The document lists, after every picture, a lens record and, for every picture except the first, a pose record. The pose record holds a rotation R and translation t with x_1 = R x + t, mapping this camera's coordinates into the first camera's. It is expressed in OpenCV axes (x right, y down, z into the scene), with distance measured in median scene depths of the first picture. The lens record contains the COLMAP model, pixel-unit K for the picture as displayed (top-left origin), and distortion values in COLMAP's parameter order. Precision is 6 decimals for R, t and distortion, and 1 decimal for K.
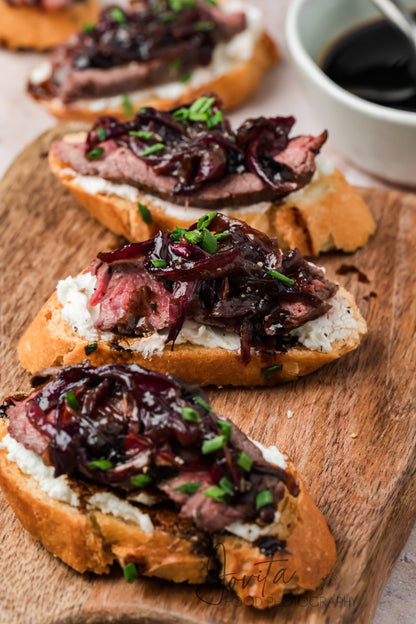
lens RADIAL K [[2662.2, 0, 206.7], [0, 2662.2, 312.7], [0, 0, 1]] dist [0.087513, 0.000000]
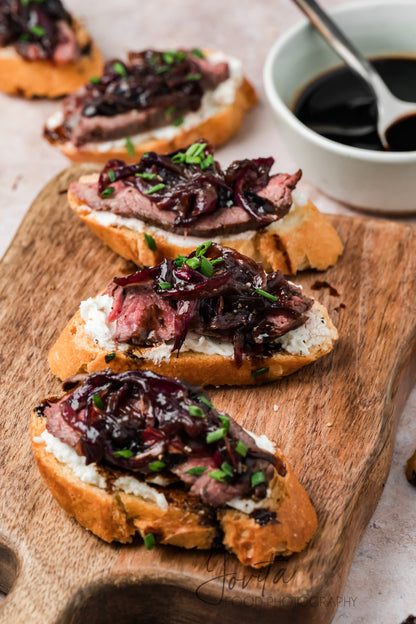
lens RADIAL K [[2662.2, 0, 205.7], [0, 2662.2, 313.1], [0, 0, 1]] dist [0.087513, 0.000000]
pose [[0.999686, -0.021941, 0.012121, -0.015339], [0.021849, 0.999732, 0.007689, -0.015969], [-0.012286, -0.007422, 0.999897, -0.220998]]
